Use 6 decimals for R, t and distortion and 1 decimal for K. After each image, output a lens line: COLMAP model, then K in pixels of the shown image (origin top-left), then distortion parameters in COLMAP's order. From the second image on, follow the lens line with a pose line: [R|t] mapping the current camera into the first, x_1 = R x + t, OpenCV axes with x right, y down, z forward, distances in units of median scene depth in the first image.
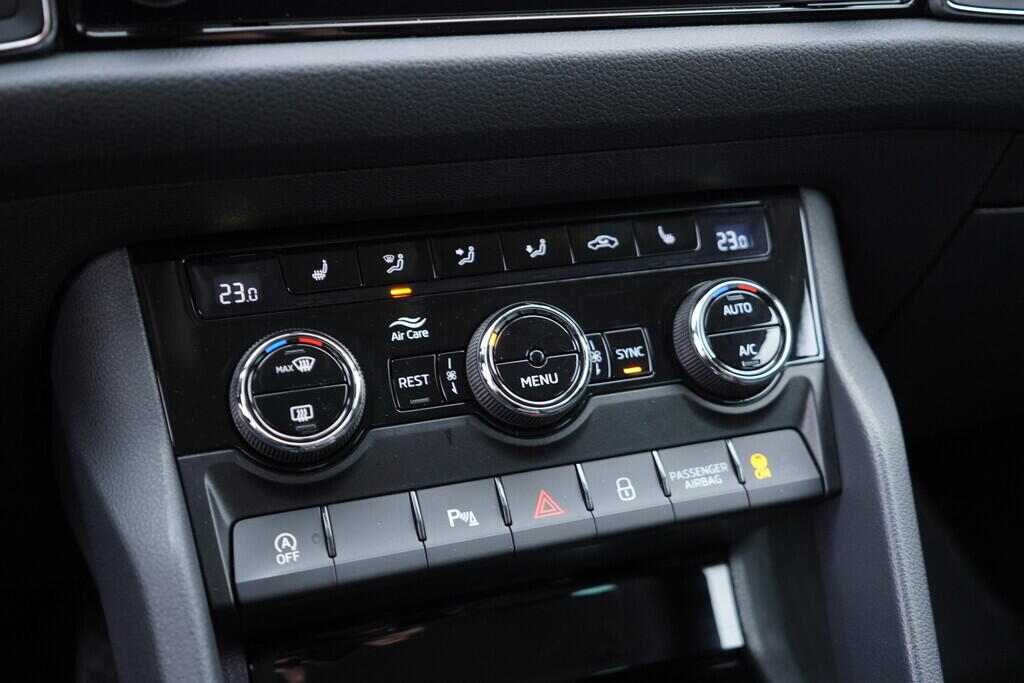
lens RADIAL K [[1058.3, 0, 516.0], [0, 1058.3, 341.1], [0, 0, 1]] dist [0.001289, 0.015274]
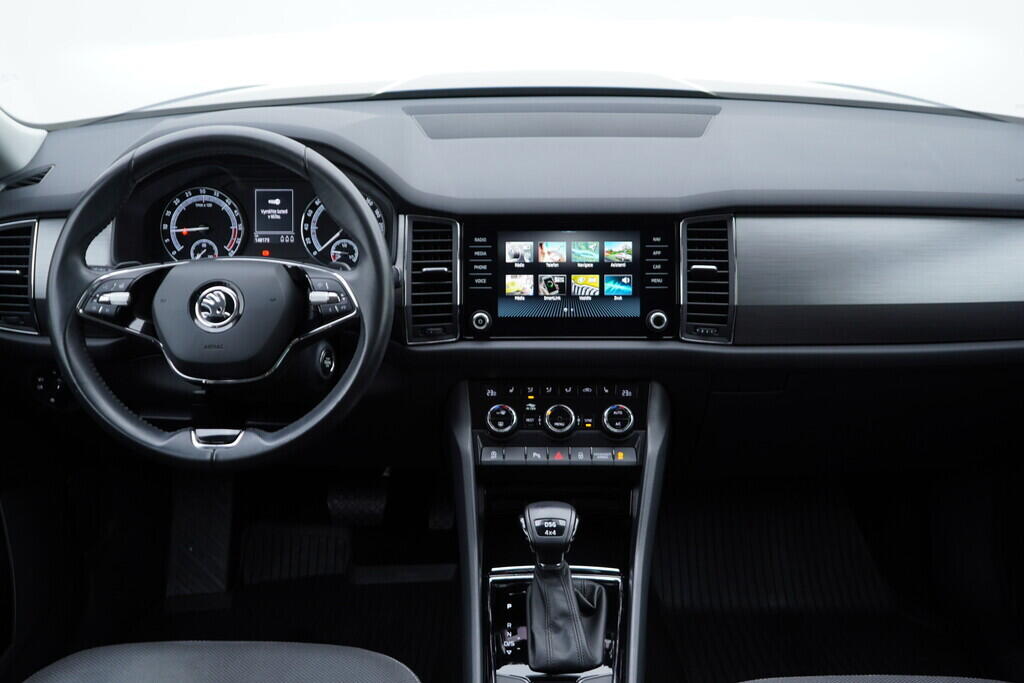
lens RADIAL K [[1058.3, 0, 516.0], [0, 1058.3, 341.1], [0, 0, 1]] dist [0.001289, 0.015274]
pose [[0.945088, 0.114151, -0.306234, 1.068276], [-0.123187, 0.992330, -0.010278, -0.215631], [0.302712, 0.047438, 0.951901, -2.907200]]
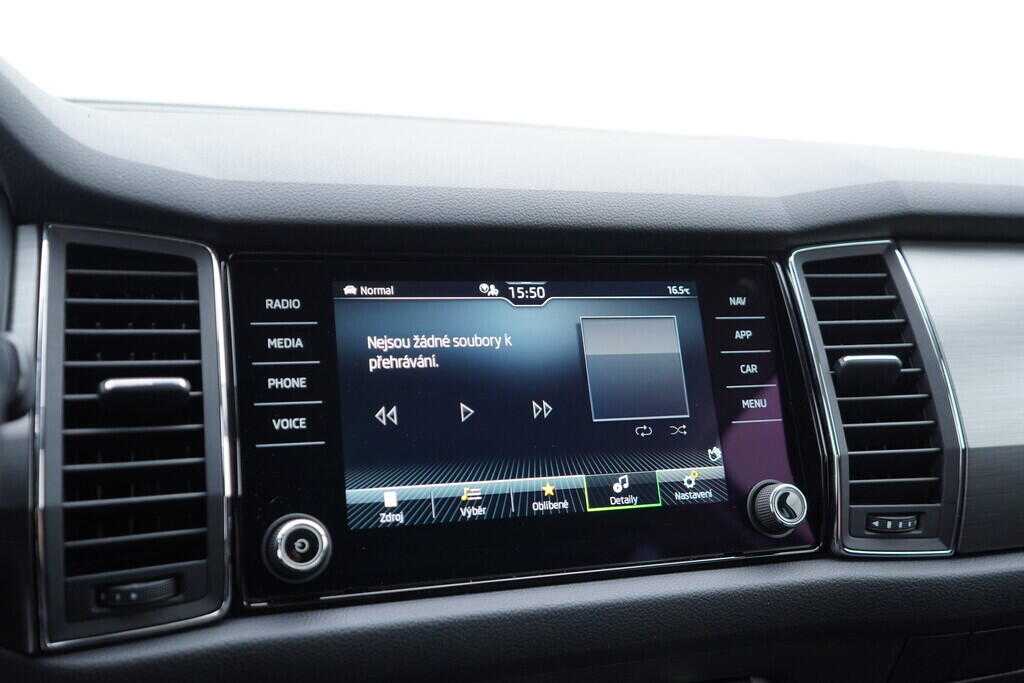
lens RADIAL K [[1058.3, 0, 516.0], [0, 1058.3, 341.1], [0, 0, 1]] dist [0.001289, 0.015274]
pose [[0.999723, 0.009887, 0.021373, -0.060475], [-0.002669, 0.949319, -0.314302, -0.151198], [-0.023397, 0.314158, 0.949082, -0.428665]]
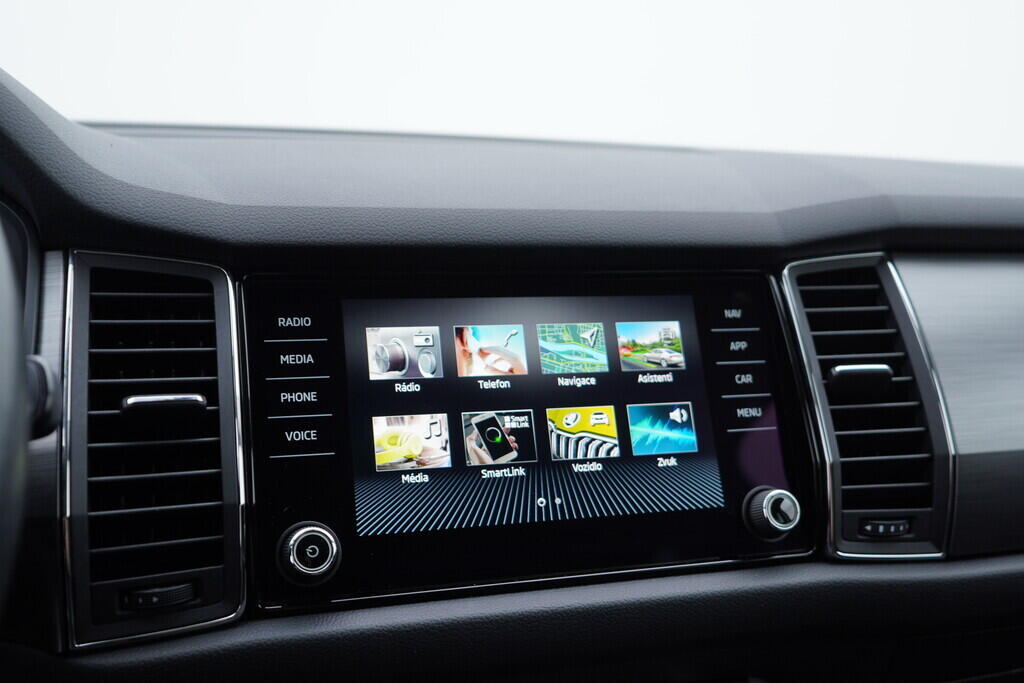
lens RADIAL K [[1058.3, 0, 516.0], [0, 1058.3, 341.1], [0, 0, 1]] dist [0.001289, 0.015274]
pose [[0.999996, 0.000613, -0.002614, -0.027744], [-0.001417, 0.947434, -0.319947, -0.140542], [0.002280, 0.319950, 0.947432, -0.494428]]
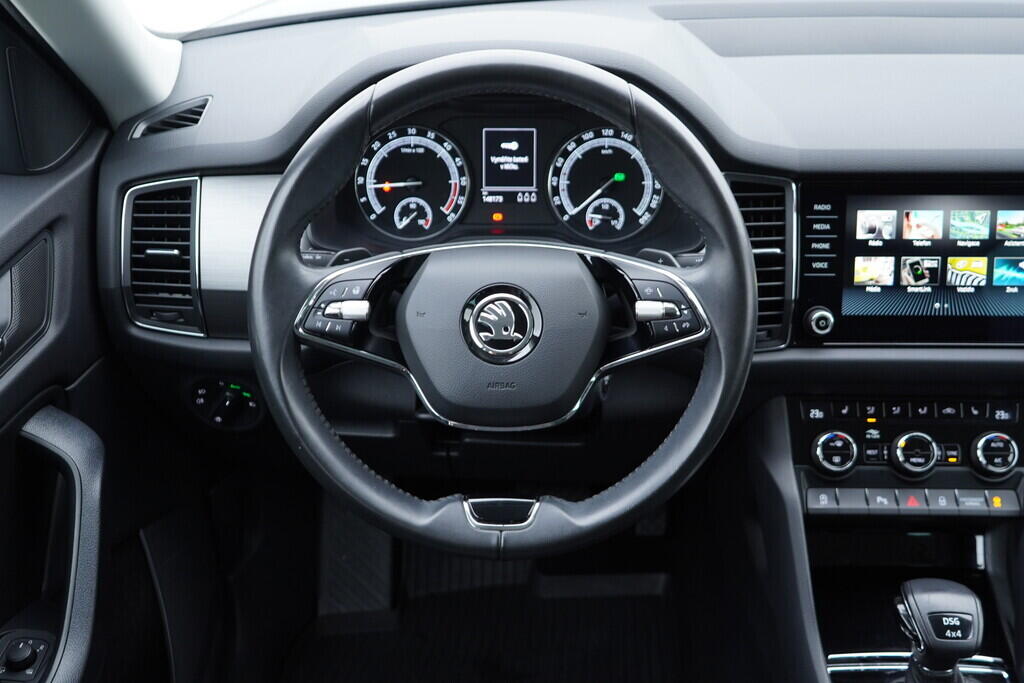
lens RADIAL K [[1058.3, 0, 516.0], [0, 1058.3, 341.1], [0, 0, 1]] dist [0.001289, 0.015274]
pose [[0.943475, 0.150583, -0.295263, -0.212193], [-0.125859, 0.986879, 0.101137, -0.449781], [0.306618, -0.058259, 0.950048, -2.132509]]
